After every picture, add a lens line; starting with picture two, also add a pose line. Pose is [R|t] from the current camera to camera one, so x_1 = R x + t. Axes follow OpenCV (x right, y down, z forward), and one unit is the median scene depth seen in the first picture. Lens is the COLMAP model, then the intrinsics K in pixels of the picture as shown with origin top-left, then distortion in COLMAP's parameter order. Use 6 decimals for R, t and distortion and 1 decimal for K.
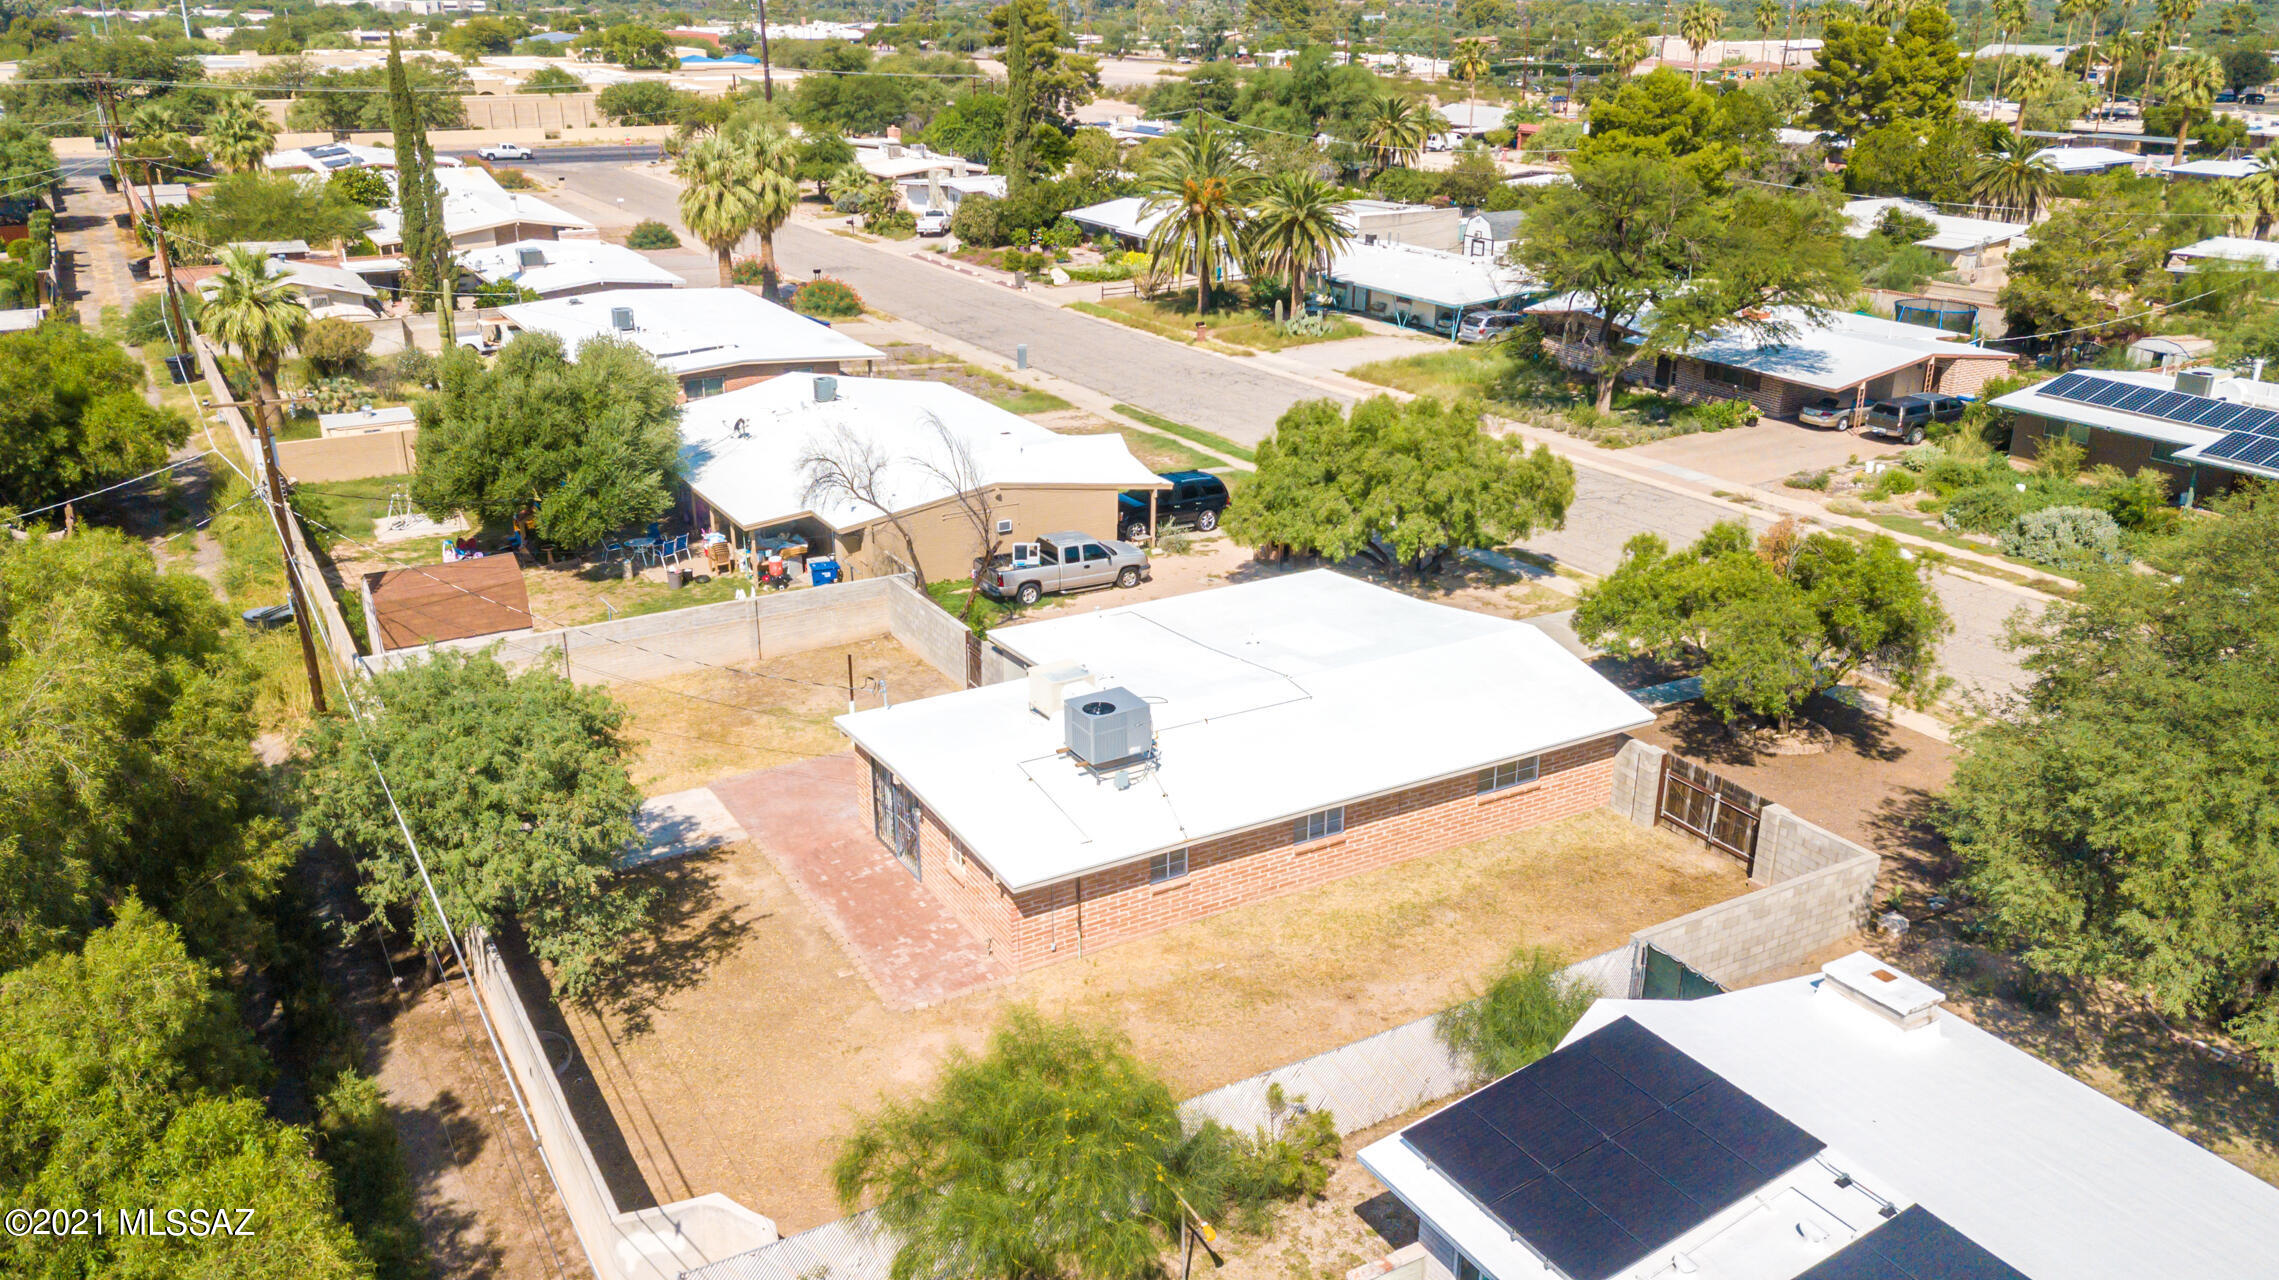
lens RADIAL K [[1736.3, 0, 1139.5], [0, 1736.3, 640.0], [0, 0, 1]] dist [0.013437, 0.022994]
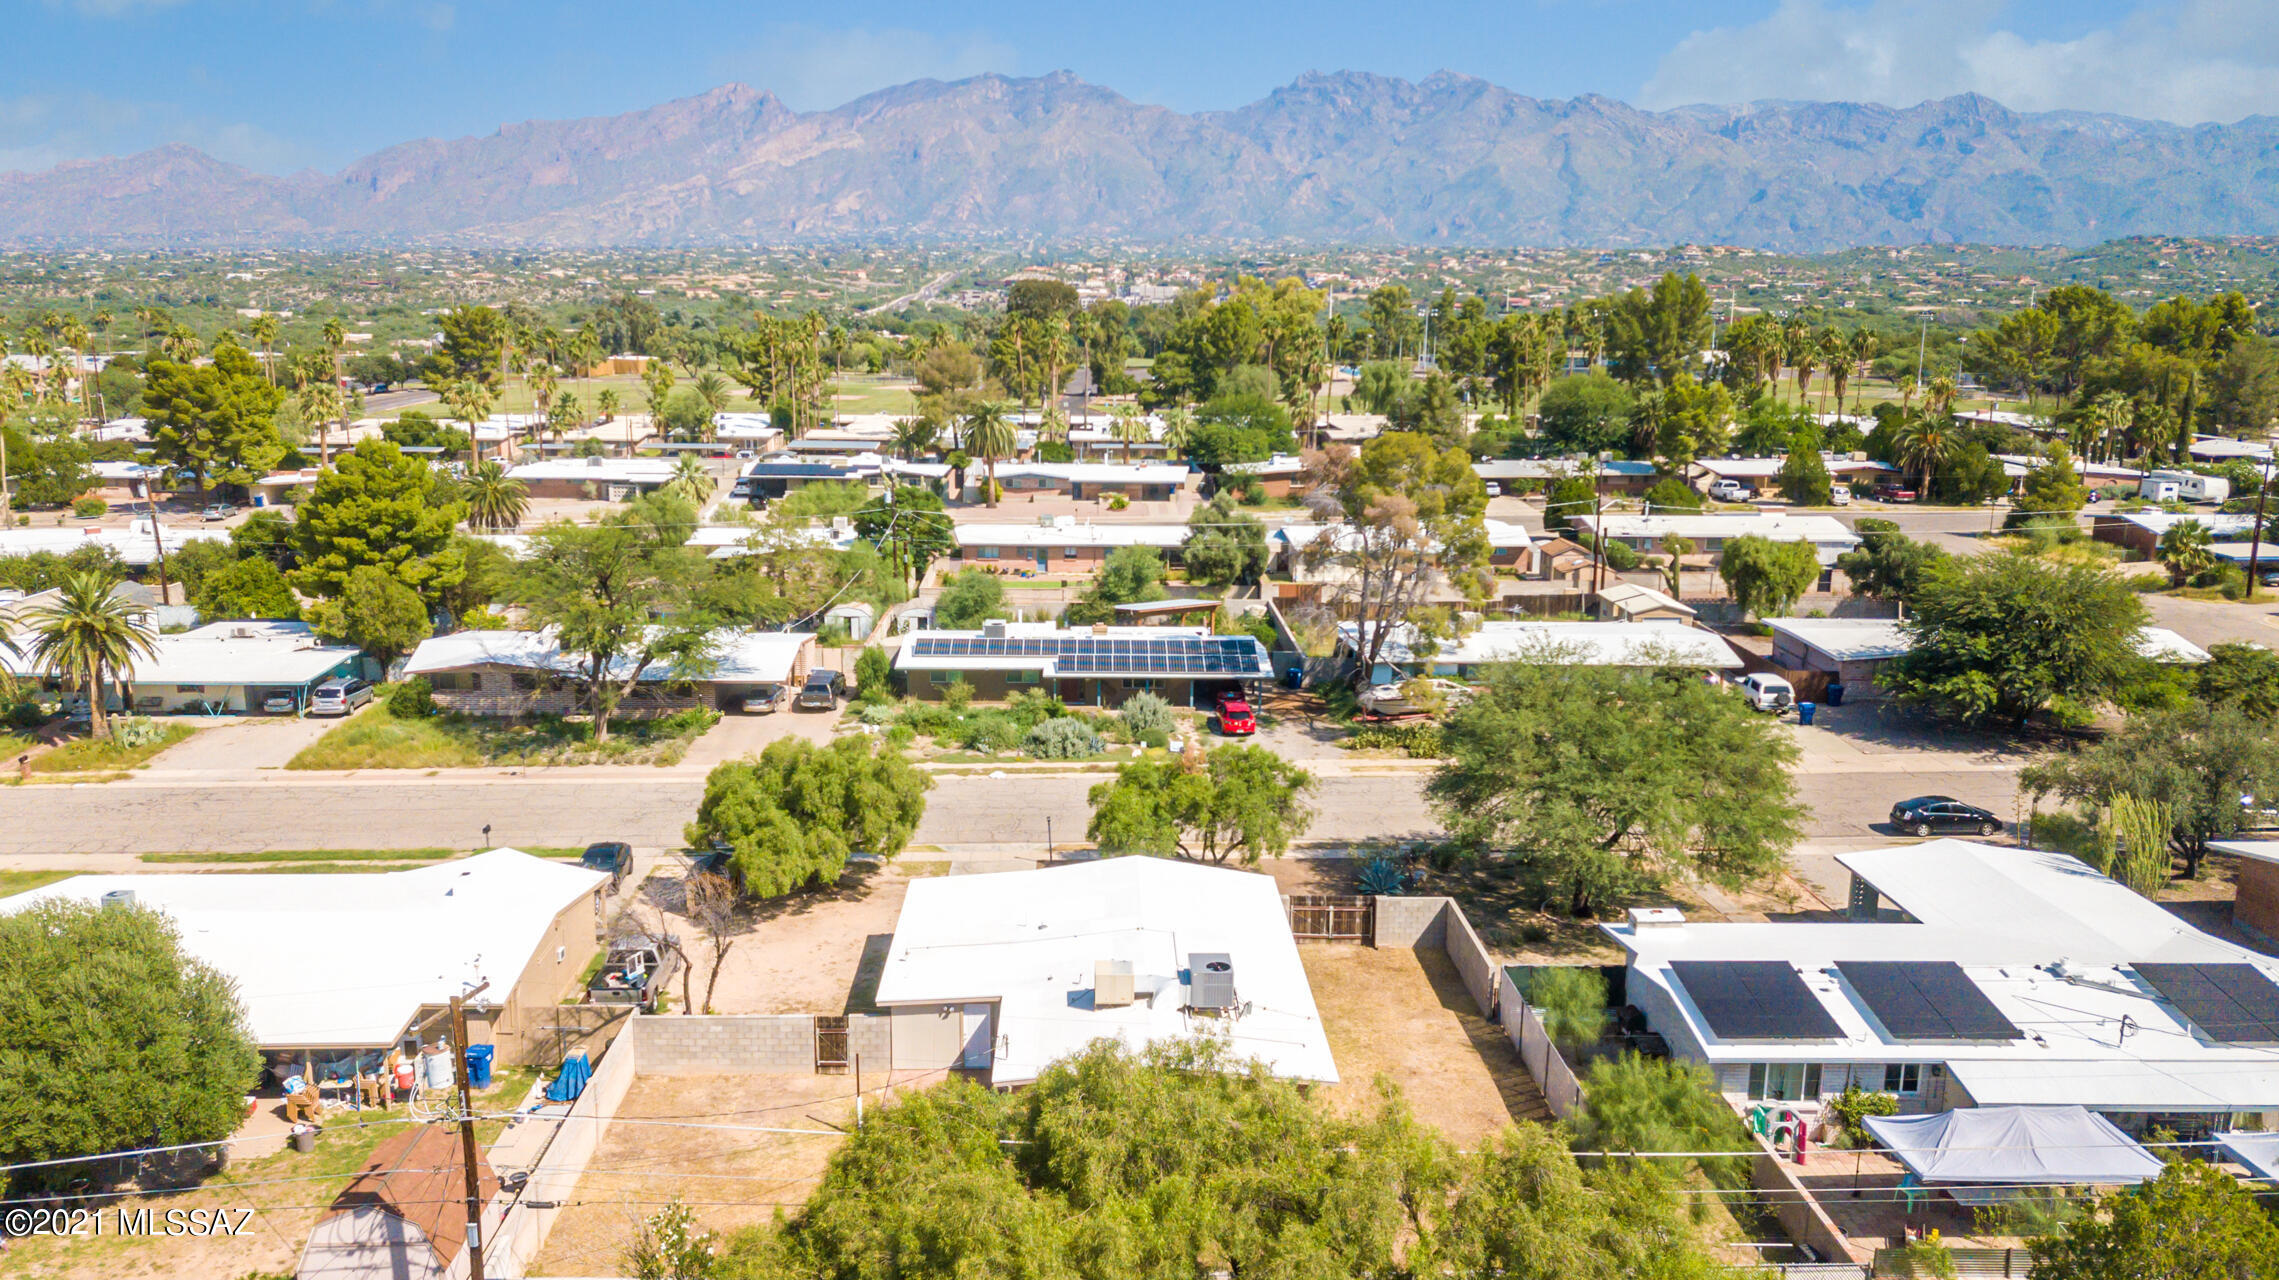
lens RADIAL K [[1736.3, 0, 1139.5], [0, 1736.3, 640.0], [0, 0, 1]] dist [0.013437, 0.022994]
pose [[0.480946, -0.168087, 0.860487, -0.629488], [0.301198, 0.953394, 0.017889, -0.131909], [-0.823390, 0.250573, 0.509158, 0.158454]]
